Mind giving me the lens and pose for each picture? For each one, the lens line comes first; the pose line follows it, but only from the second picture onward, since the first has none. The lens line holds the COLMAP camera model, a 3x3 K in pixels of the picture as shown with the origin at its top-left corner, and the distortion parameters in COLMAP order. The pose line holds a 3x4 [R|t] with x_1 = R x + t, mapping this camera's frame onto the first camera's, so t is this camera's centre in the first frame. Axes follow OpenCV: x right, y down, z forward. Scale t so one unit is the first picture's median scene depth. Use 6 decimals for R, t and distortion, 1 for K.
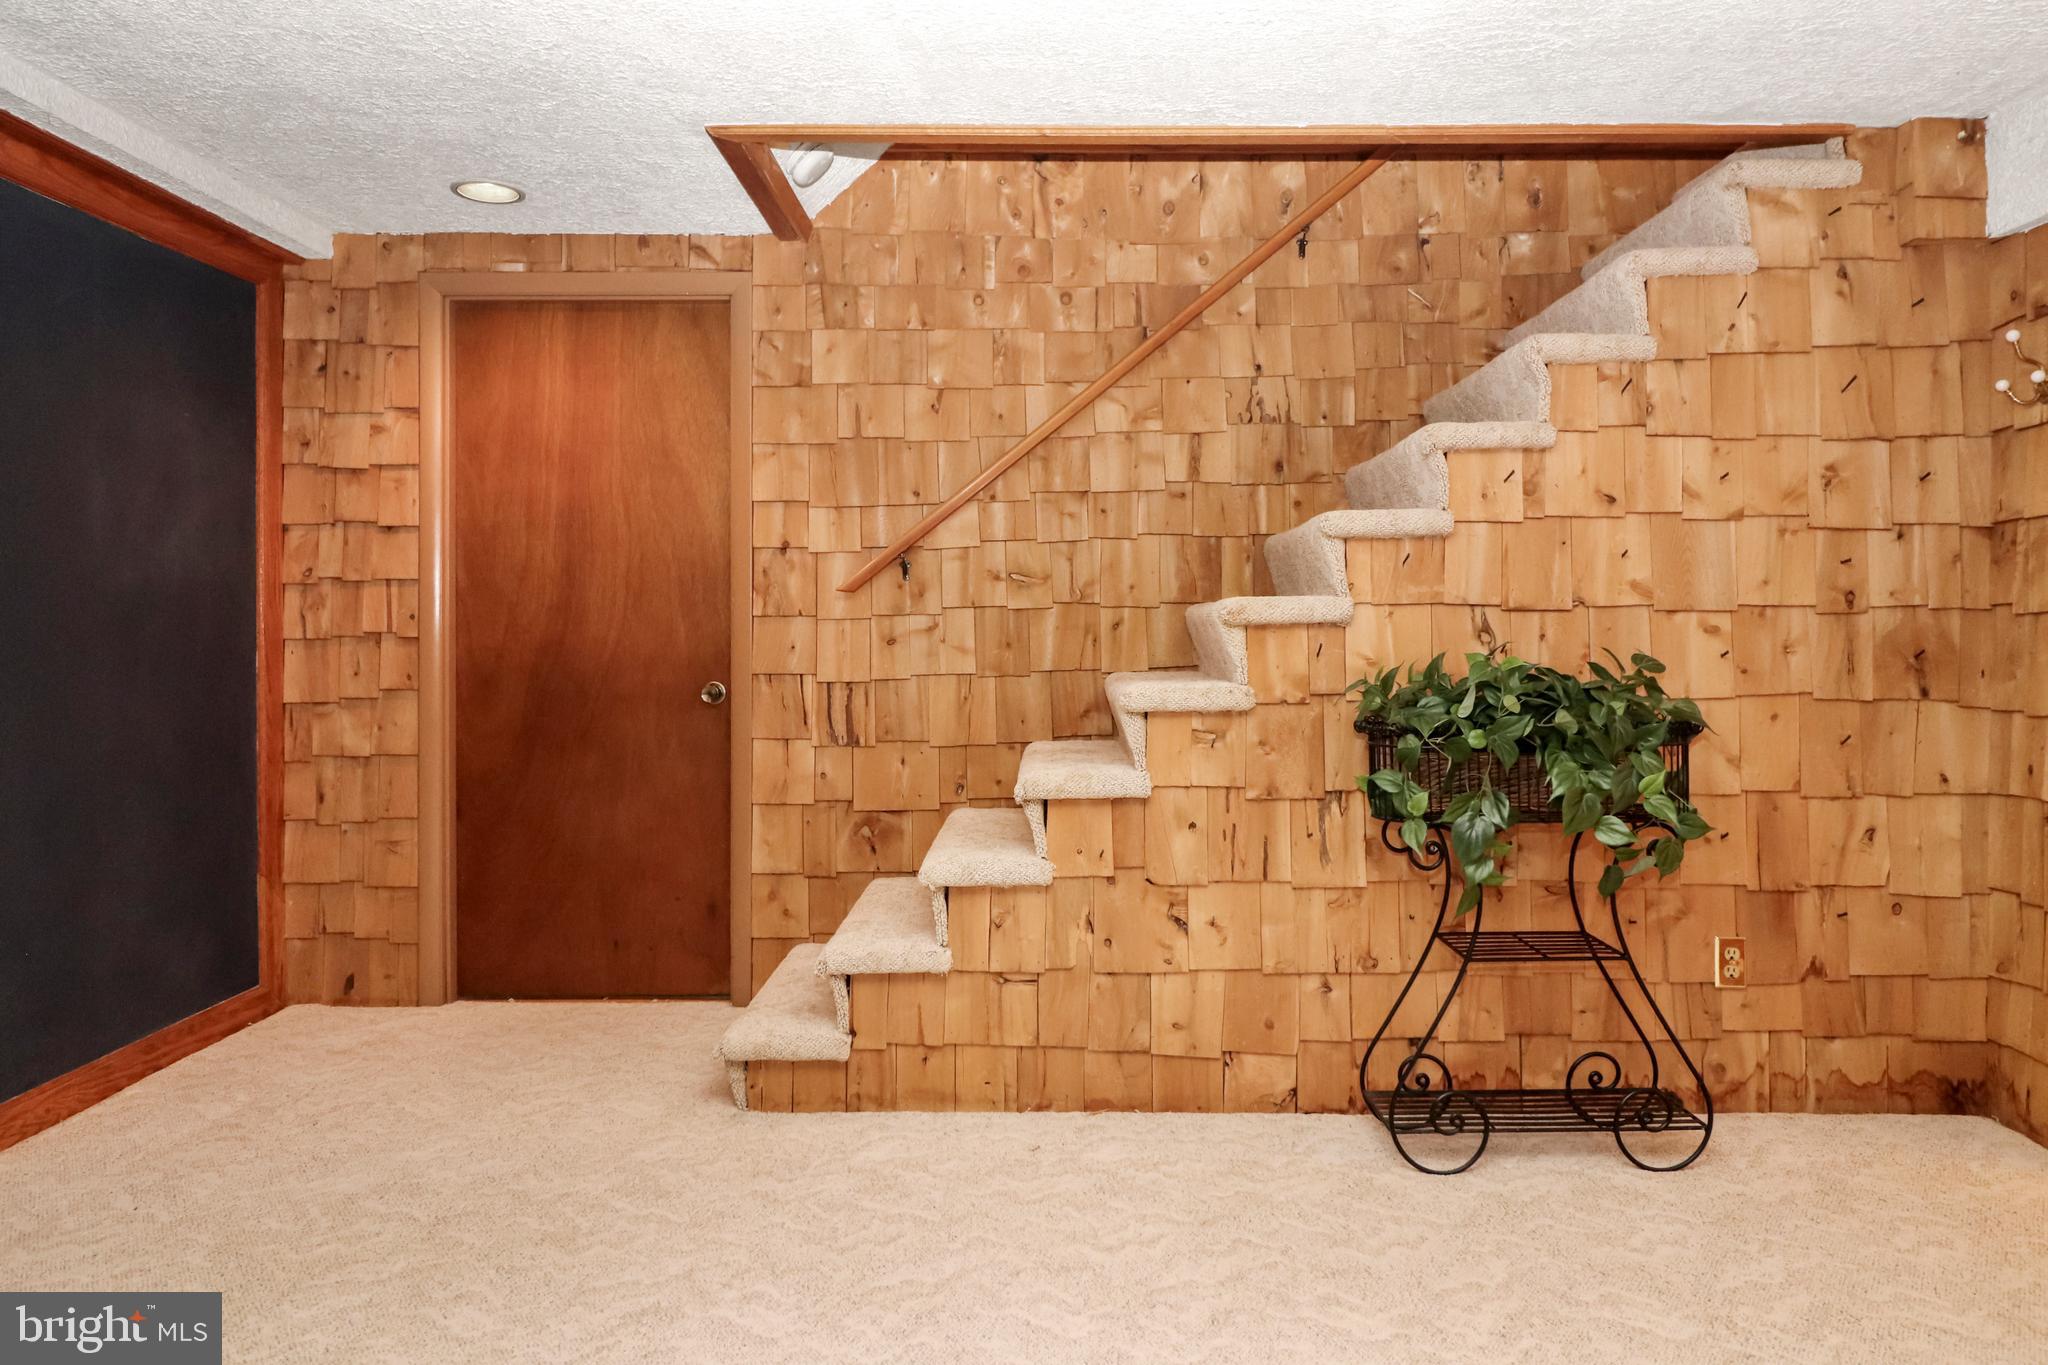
lens RADIAL K [[1512.7, 0, 1023.9], [0, 1512.7, 629.9], [0, 0, 1]] dist [-0.000545, -0.000137]
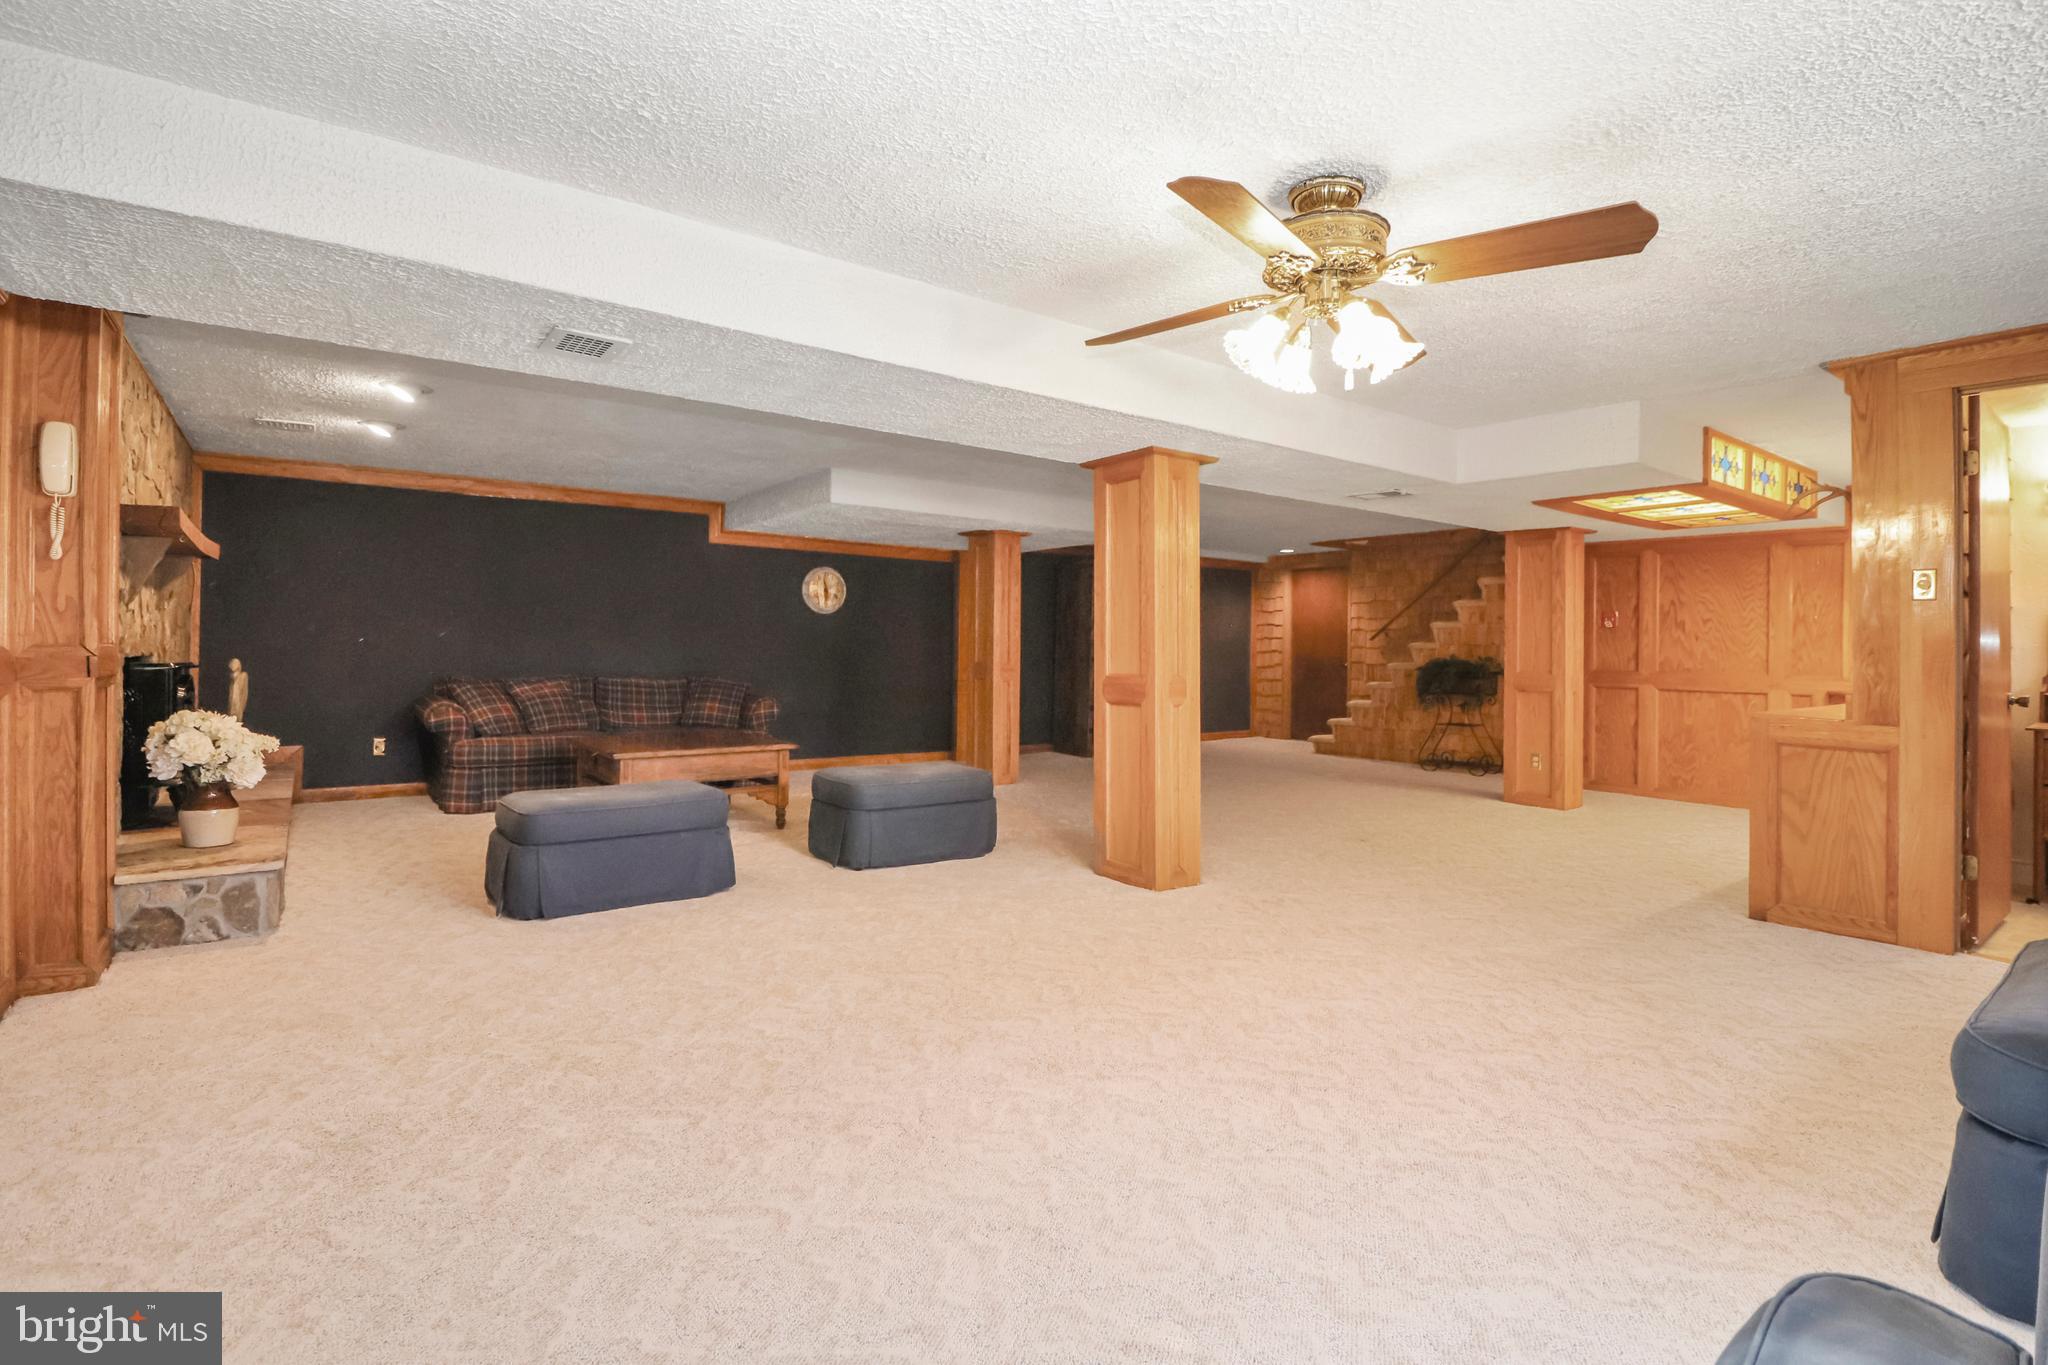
lens RADIAL K [[963.1, 0, 1024.2], [0, 963.1, 662.9], [0, 0, 1]] dist [0.000735, 0.000050]
pose [[0.611316, 0.010472, -0.791317, 1.297329], [-0.001262, 0.999924, 0.012258, 0.002927], [0.791386, -0.006495, 0.611283, -1.218950]]
